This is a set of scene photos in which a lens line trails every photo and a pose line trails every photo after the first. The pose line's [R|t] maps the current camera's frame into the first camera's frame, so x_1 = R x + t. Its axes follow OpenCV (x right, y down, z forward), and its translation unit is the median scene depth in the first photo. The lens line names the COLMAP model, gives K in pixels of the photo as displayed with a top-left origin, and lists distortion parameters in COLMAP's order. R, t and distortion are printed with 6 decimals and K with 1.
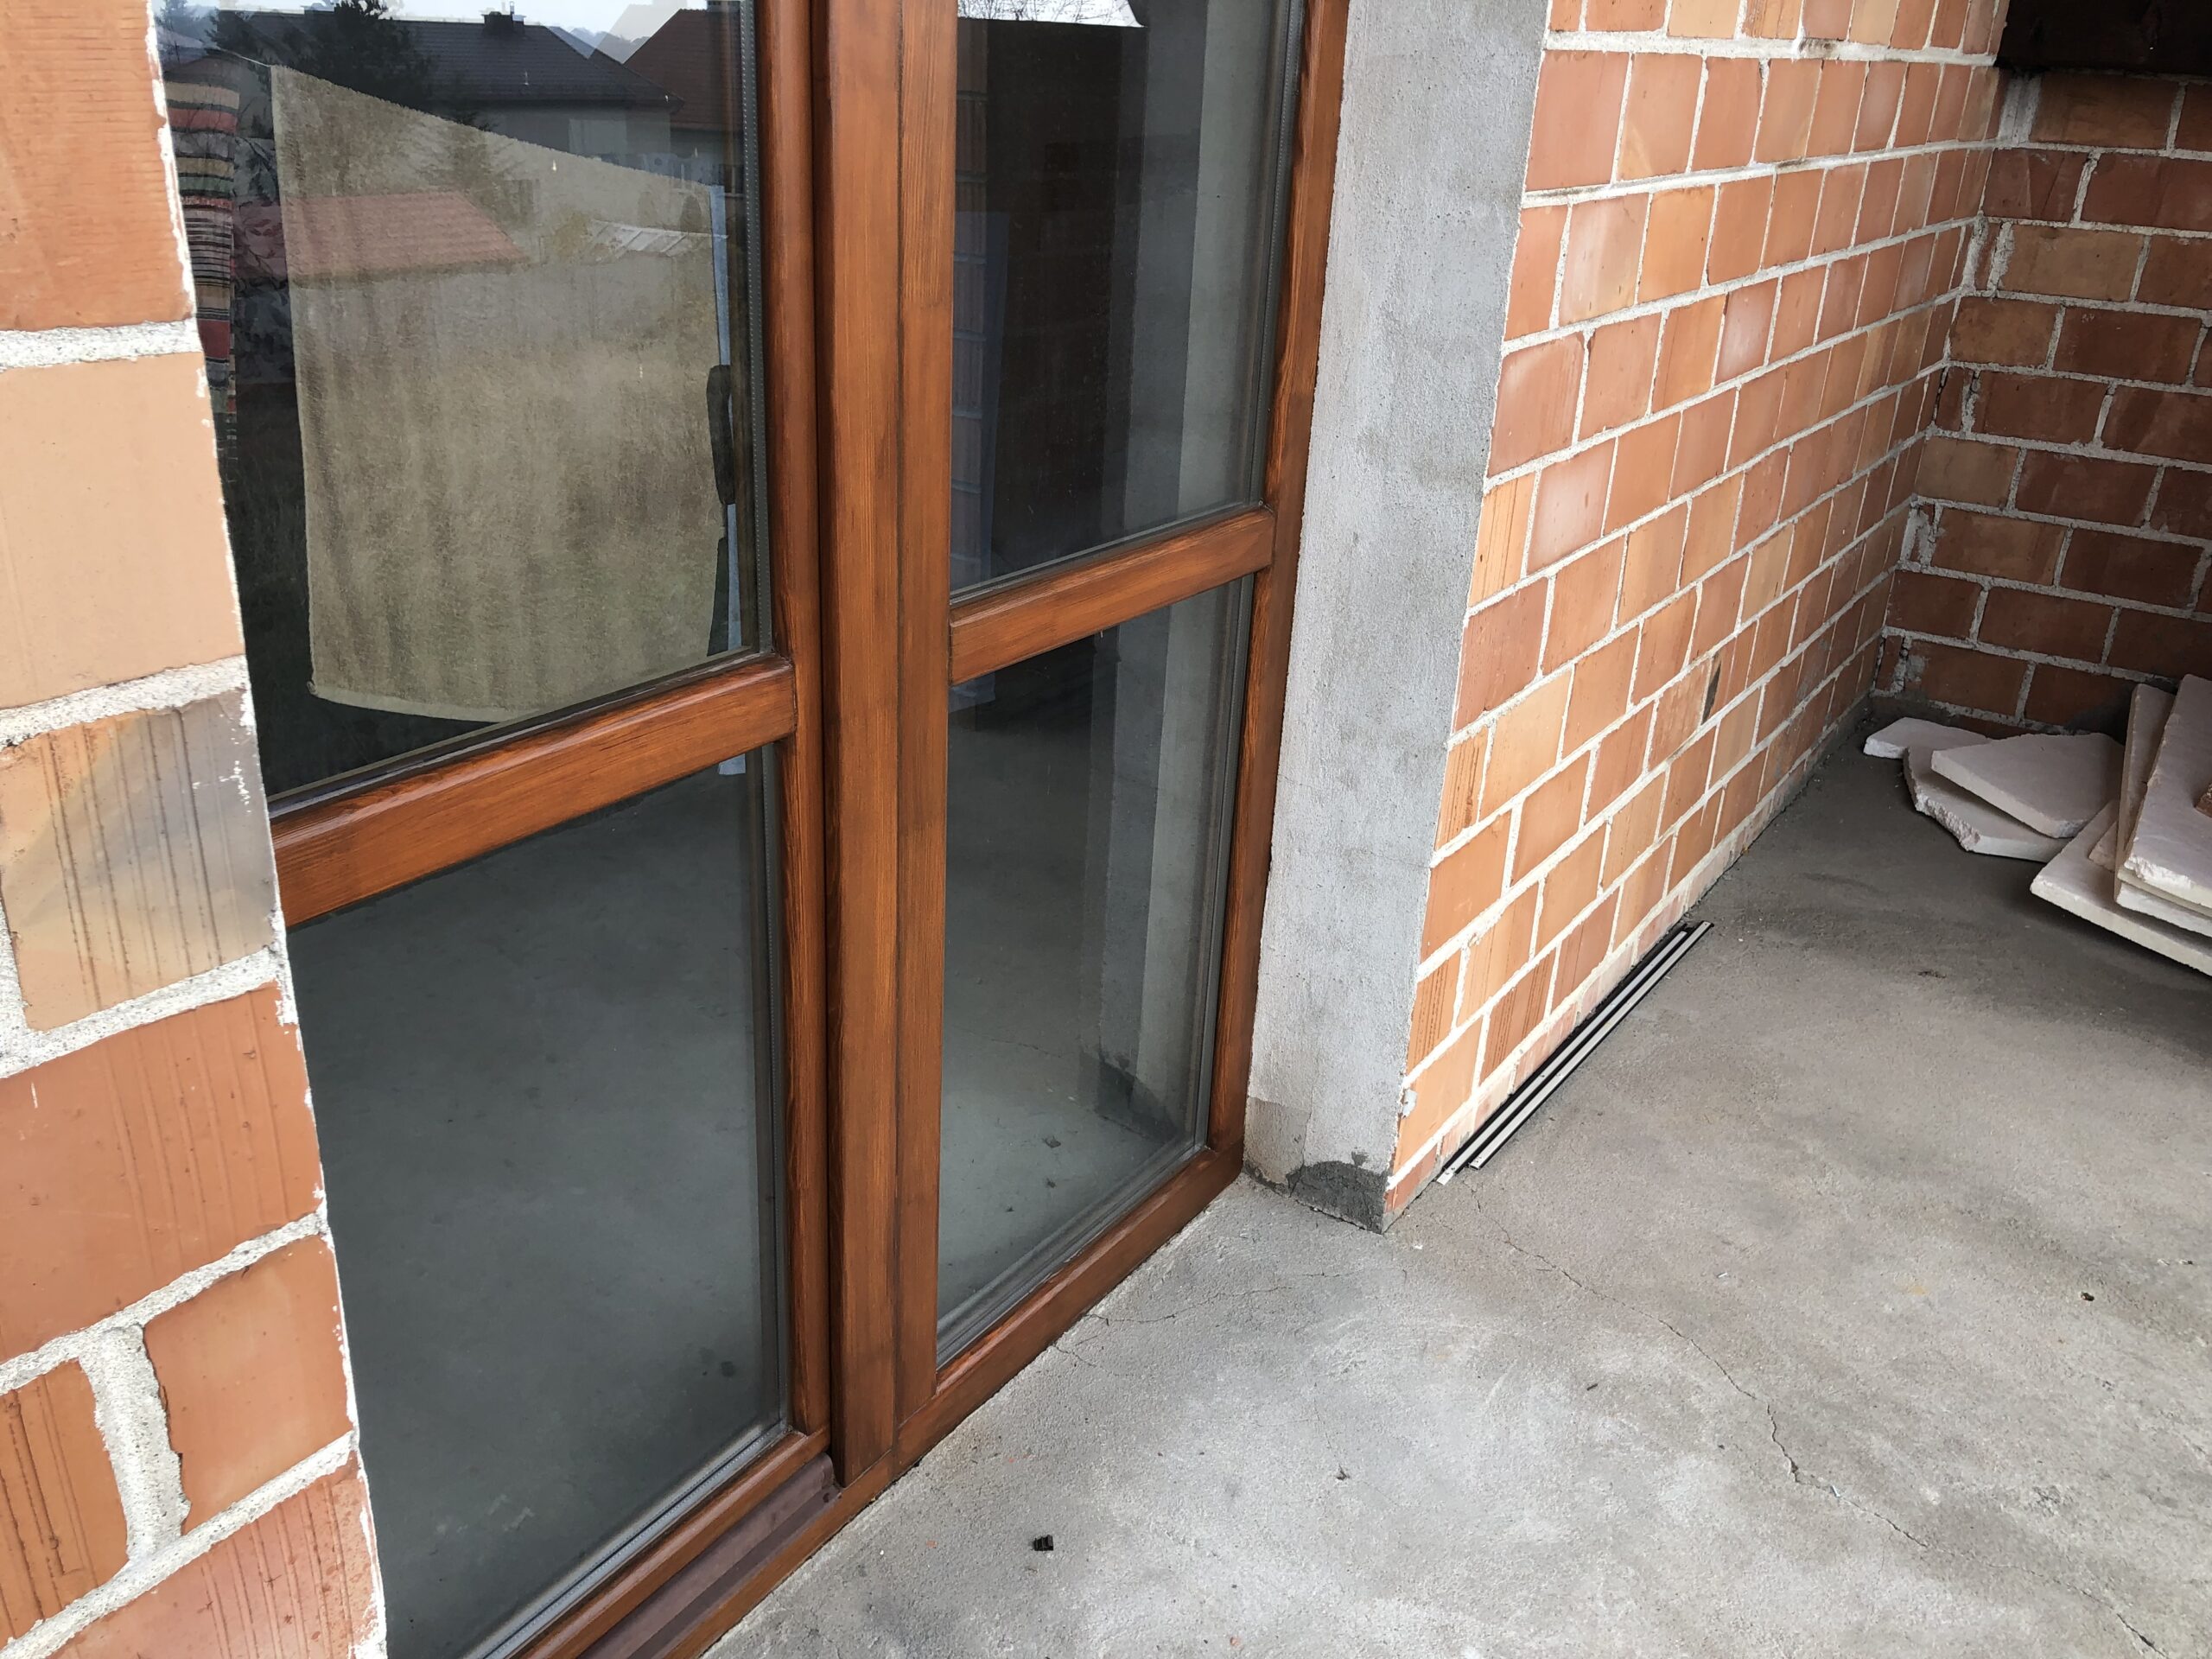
lens RADIAL K [[1925.1, 0, 1105.2], [0, 1925.1, 833.0], [0, 0, 1]] dist [0.039619, 0.014342]
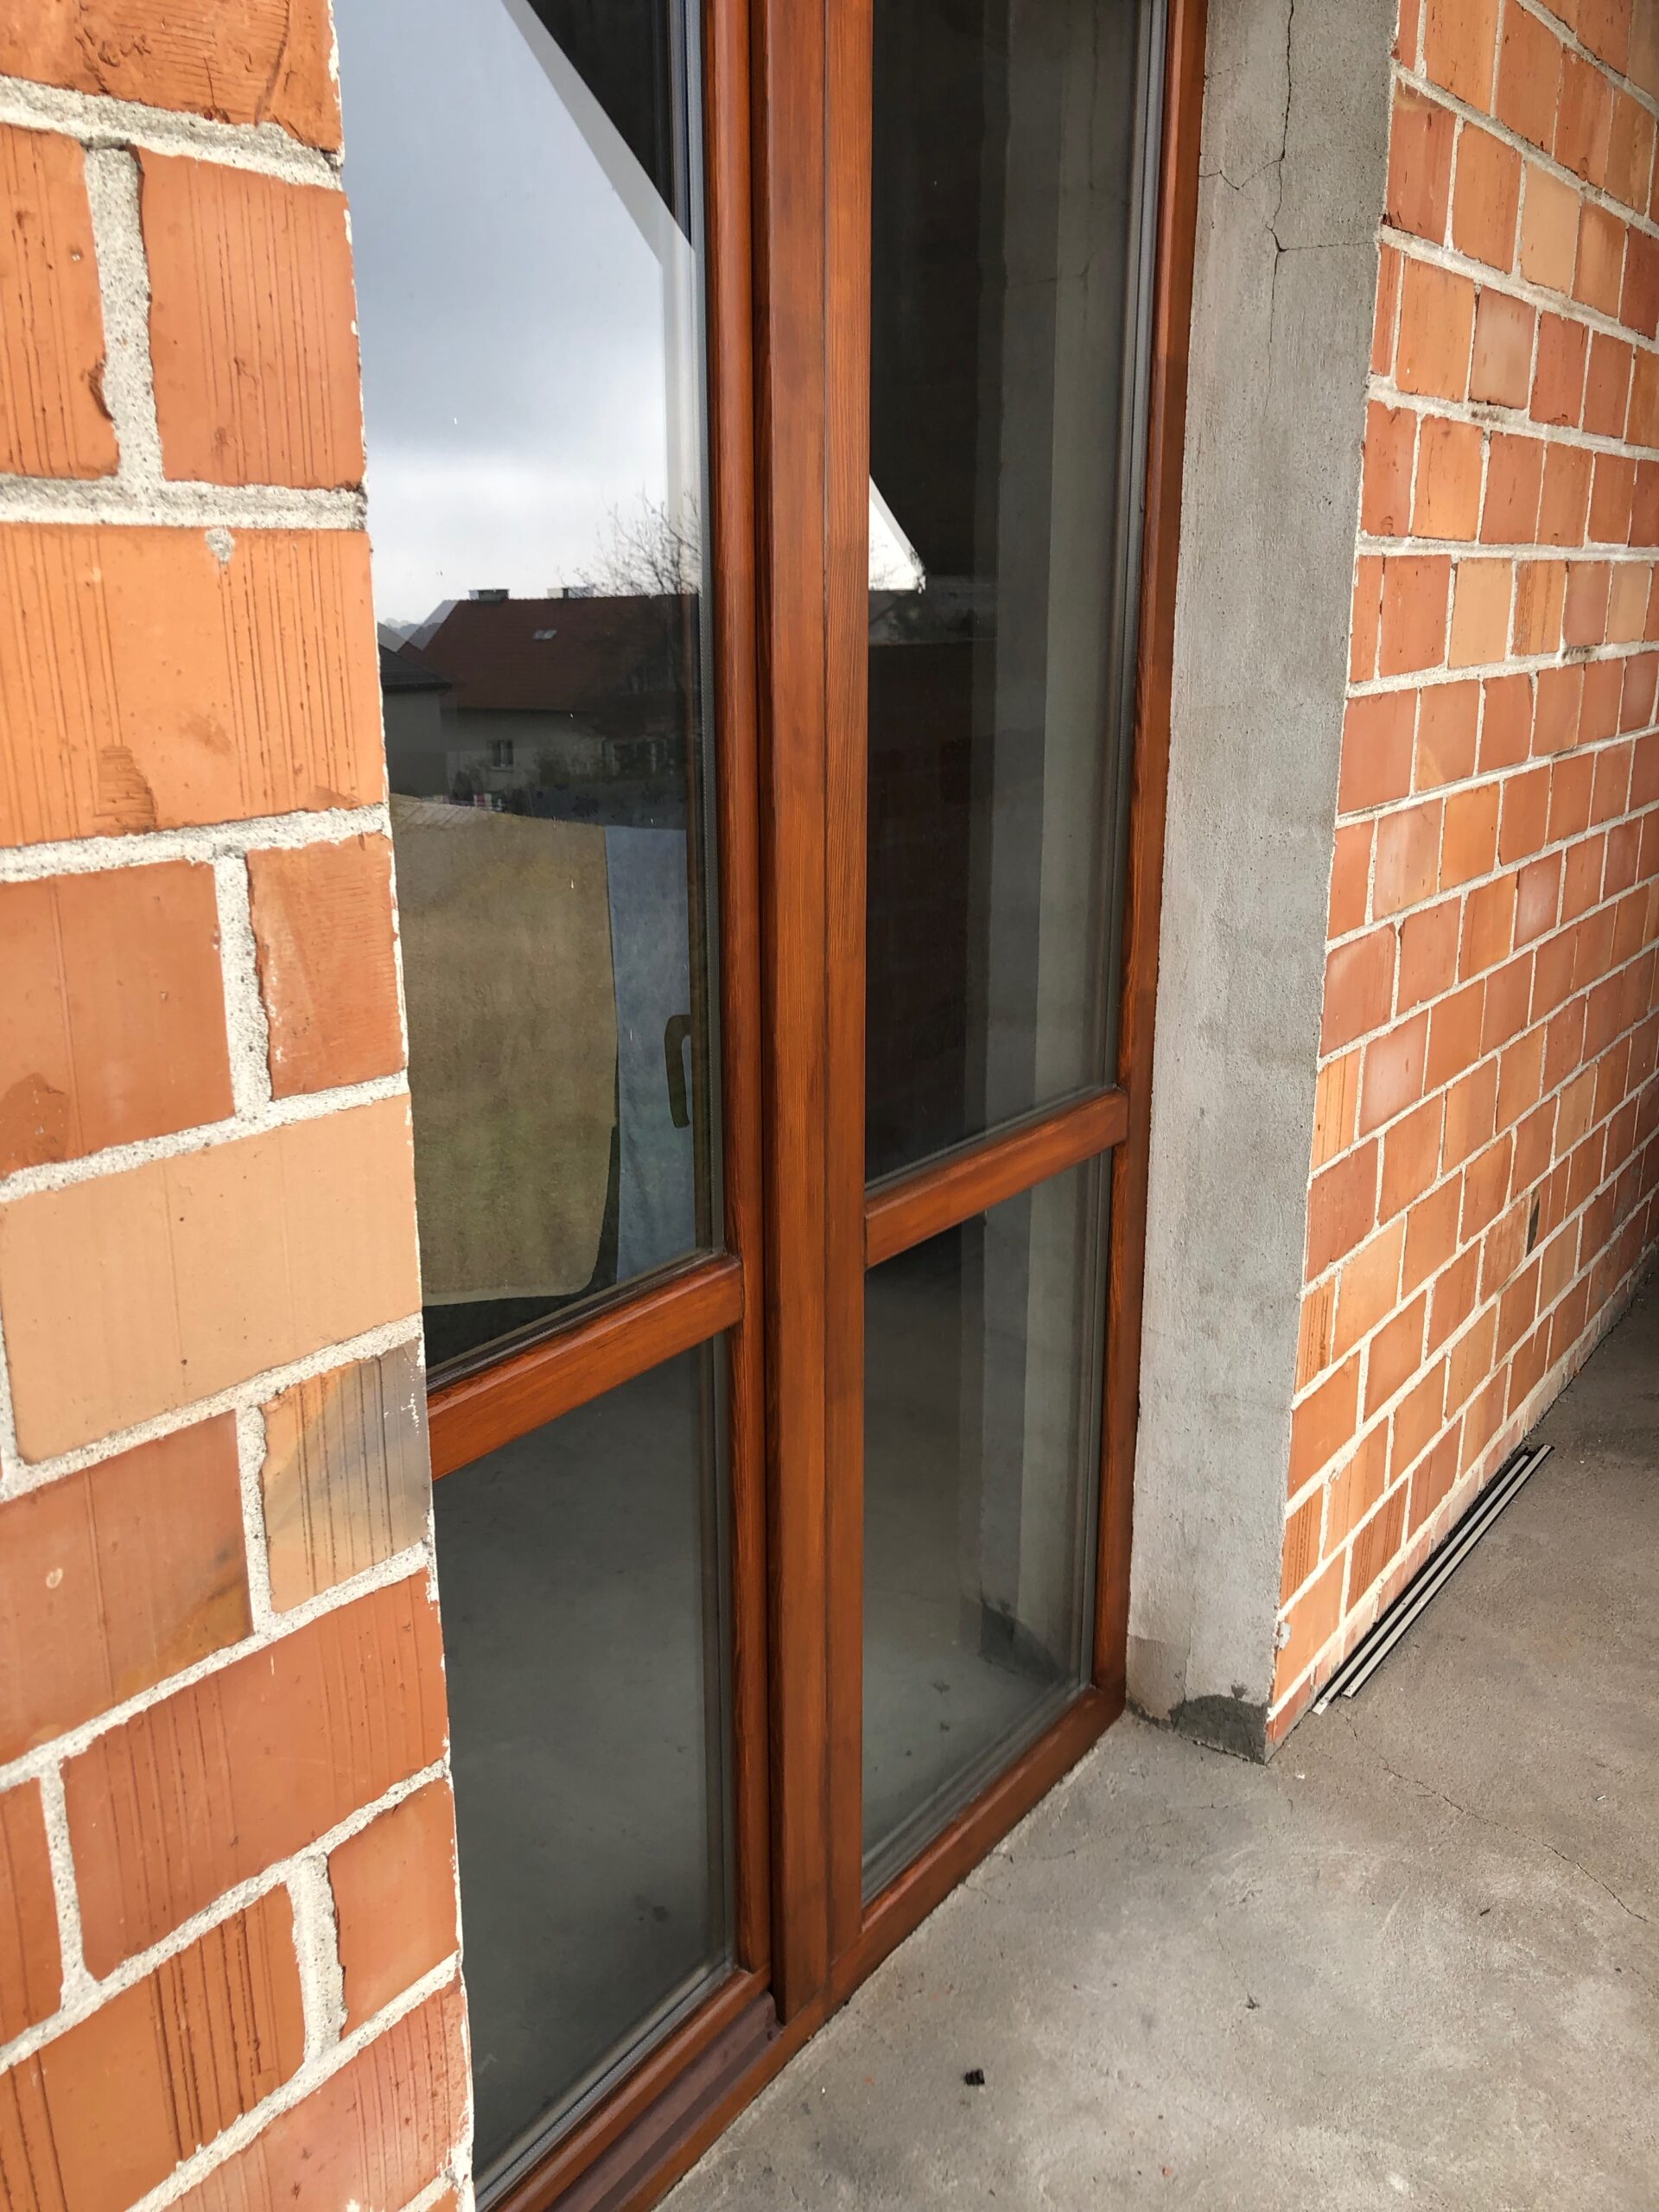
lens RADIAL K [[1925.1, 0, 829.5], [0, 1925.1, 1106.0], [0, 0, 1]] dist [0.039619, 0.014342]
pose [[0.998409, -0.043582, -0.035765, -0.046139], [0.038473, 0.990388, -0.132858, -0.017961], [0.041211, 0.131271, 0.990490, -0.113368]]
